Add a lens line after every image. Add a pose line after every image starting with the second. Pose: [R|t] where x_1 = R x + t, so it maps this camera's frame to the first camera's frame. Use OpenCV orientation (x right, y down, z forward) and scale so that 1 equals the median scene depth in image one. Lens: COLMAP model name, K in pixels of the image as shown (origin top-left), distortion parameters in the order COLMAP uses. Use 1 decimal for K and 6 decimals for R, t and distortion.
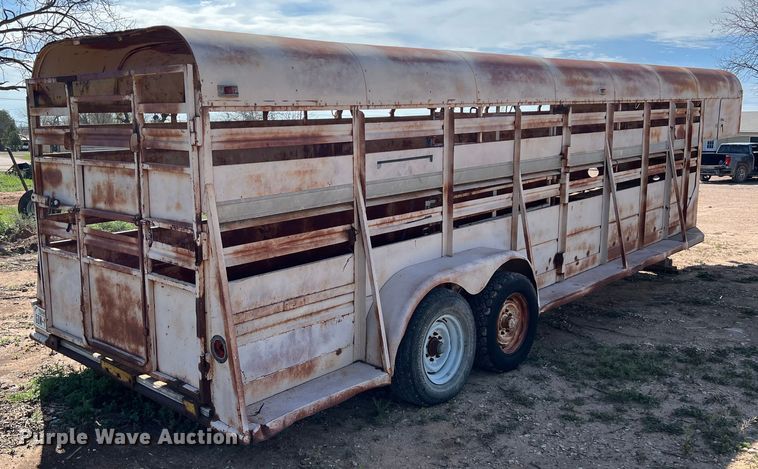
lens RADIAL K [[712.9, 0, 350.3], [0, 712.9, 228.3], [0, 0, 1]] dist [0.034211, 0.000000]
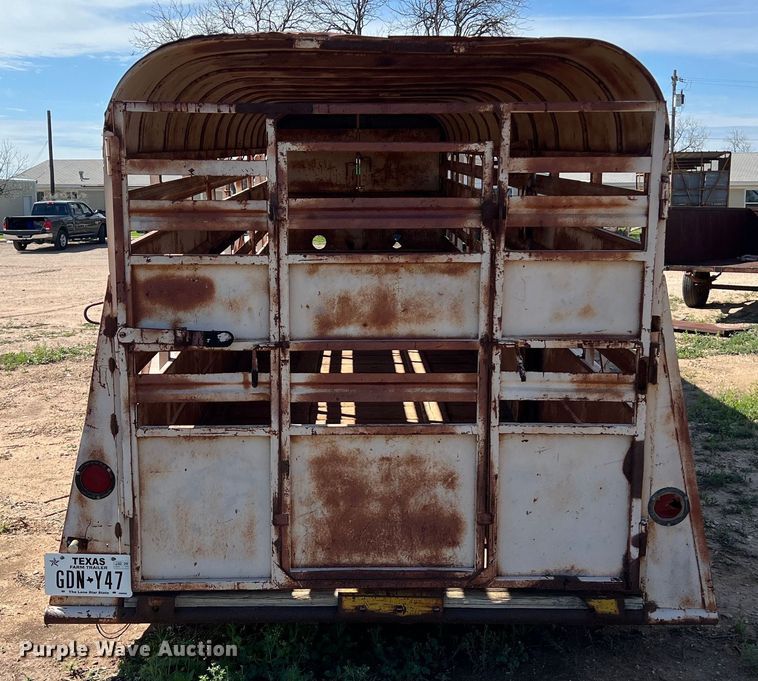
lens RADIAL K [[1016.8, 0, 364.5], [0, 1016.8, 339.9], [0, 0, 1]] dist [0.082085, 0.000000]
pose [[0.720600, -0.115175, 0.683718, -0.946771], [0.104004, 0.992905, 0.057644, -0.073858], [-0.685506, 0.029571, 0.727466, 0.408381]]
